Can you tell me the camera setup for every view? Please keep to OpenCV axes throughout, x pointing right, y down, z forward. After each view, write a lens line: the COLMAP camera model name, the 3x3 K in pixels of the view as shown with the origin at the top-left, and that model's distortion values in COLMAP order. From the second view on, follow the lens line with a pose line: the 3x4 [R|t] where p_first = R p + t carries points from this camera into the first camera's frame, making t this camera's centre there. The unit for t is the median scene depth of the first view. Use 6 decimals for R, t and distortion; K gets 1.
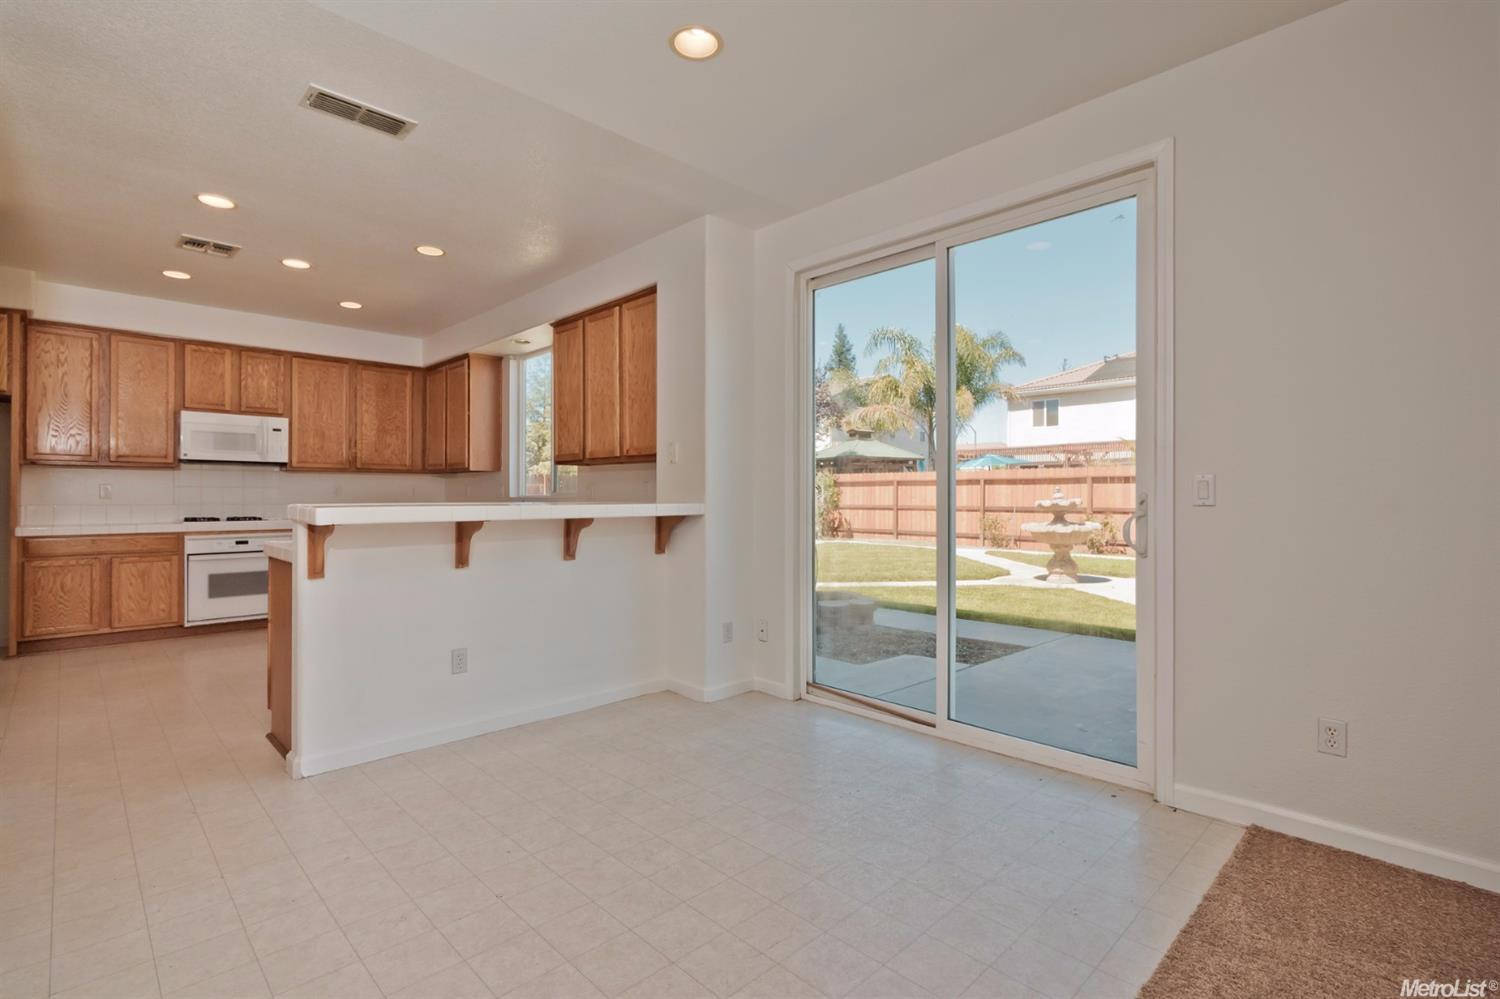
lens RADIAL K [[701.9, 0, 757.9], [0, 701.9, 492.3], [0, 0, 1]] dist [0.003954, 0.000416]
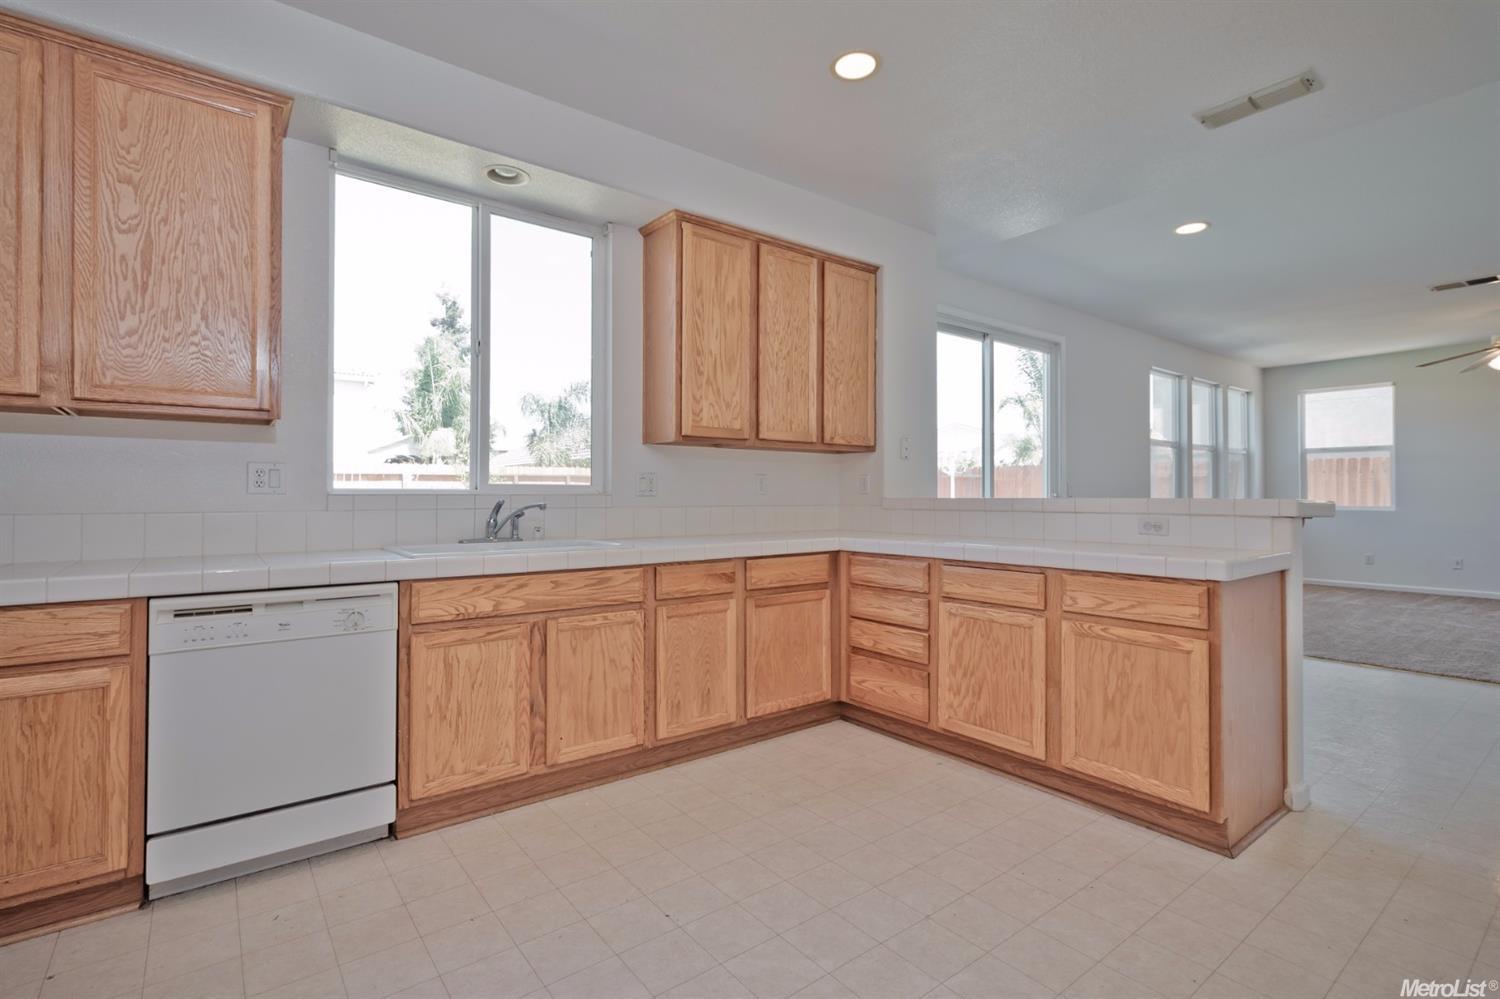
lens RADIAL K [[687.4, 0, 746.8], [0, 687.4, 484.0], [0, 0, 1]] dist [0.000915, 0.000183]
pose [[0.125525, 0.012016, 0.992018, -0.830736], [-0.006417, 0.999916, -0.011299, 0.005910], [-0.992070, -0.004947, 0.125592, 0.811893]]
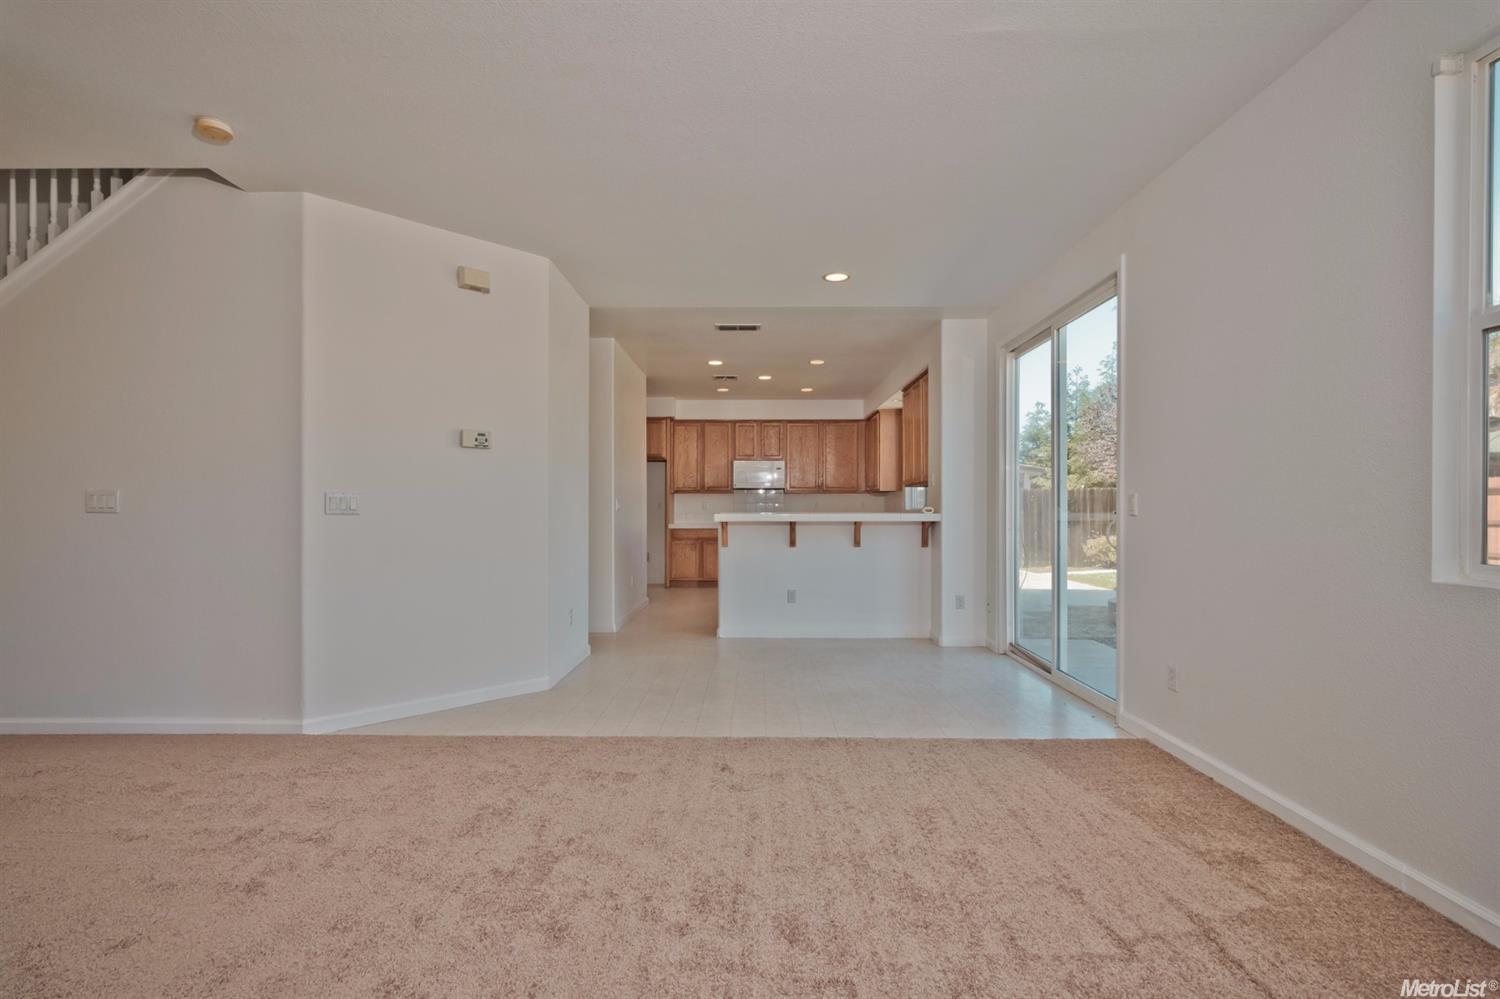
lens RADIAL K [[727.6, 0, 750.0], [0, 727.6, 499.5], [0, 0, 1]] dist [0.001918, 0.000459]
pose [[0.700250, -0.006657, -0.713867, 0.535772], [0.000795, 0.999963, -0.008546, -0.001339], [0.713898, 0.005417, 0.700229, -0.265728]]
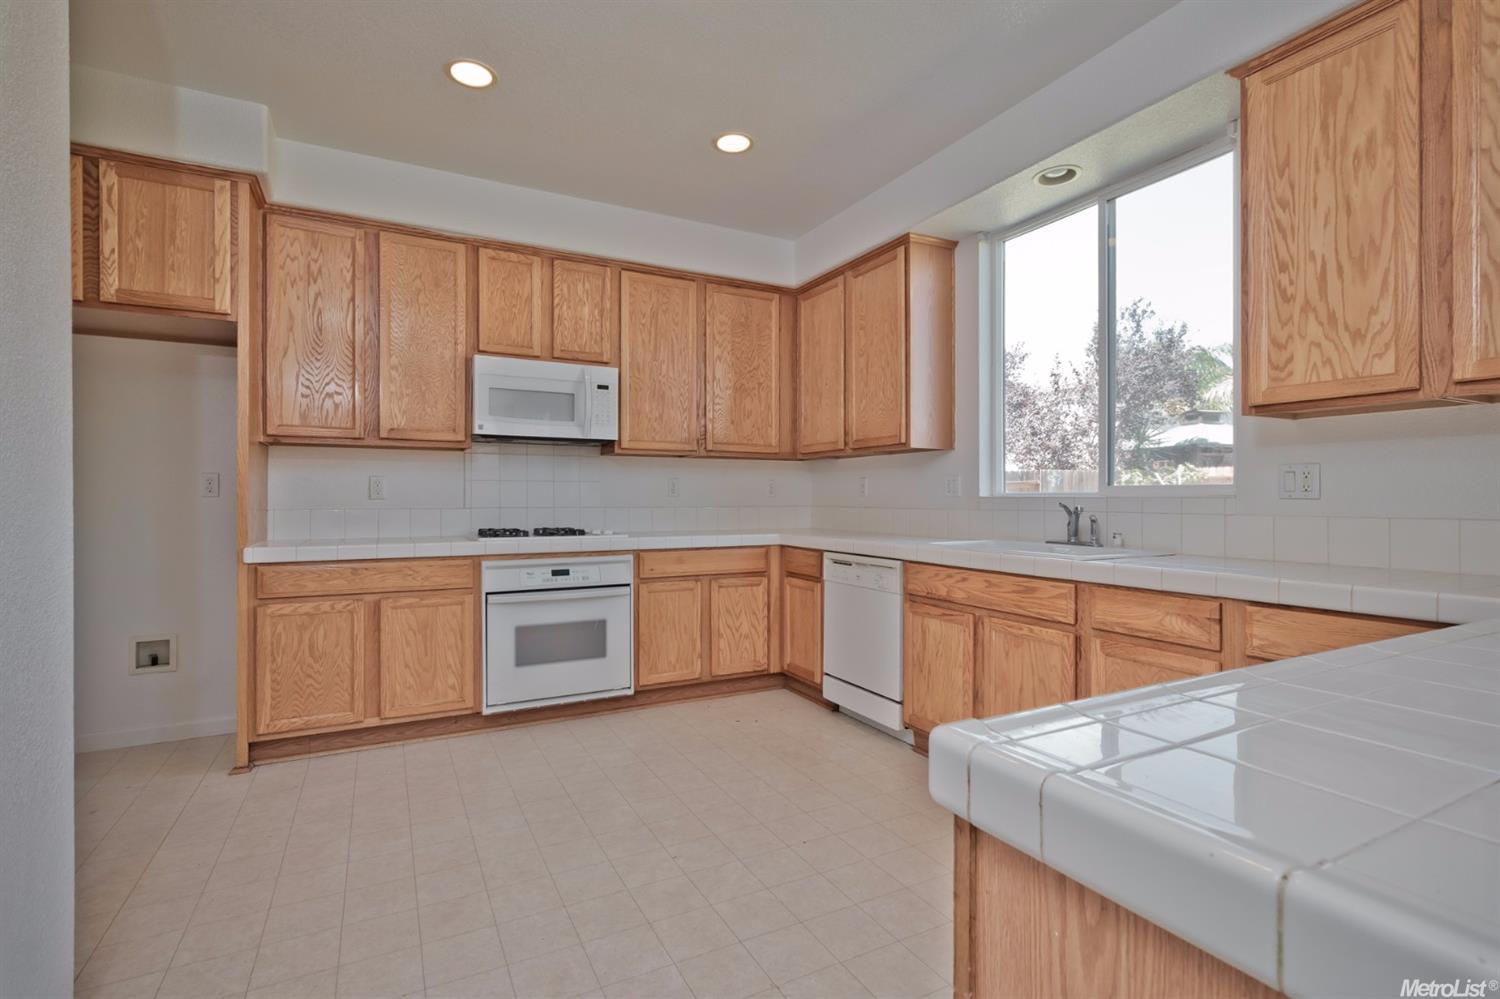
lens RADIAL K [[727.6, 0, 750.0], [0, 727.6, 499.5], [0, 0, 1]] dist [0.001918, 0.000459]
pose [[0.954382, -0.001232, -0.298587, -0.412973], [0.002859, 0.999983, 0.005015, 0.007267], [0.298575, -0.005640, 0.954369, 0.479509]]
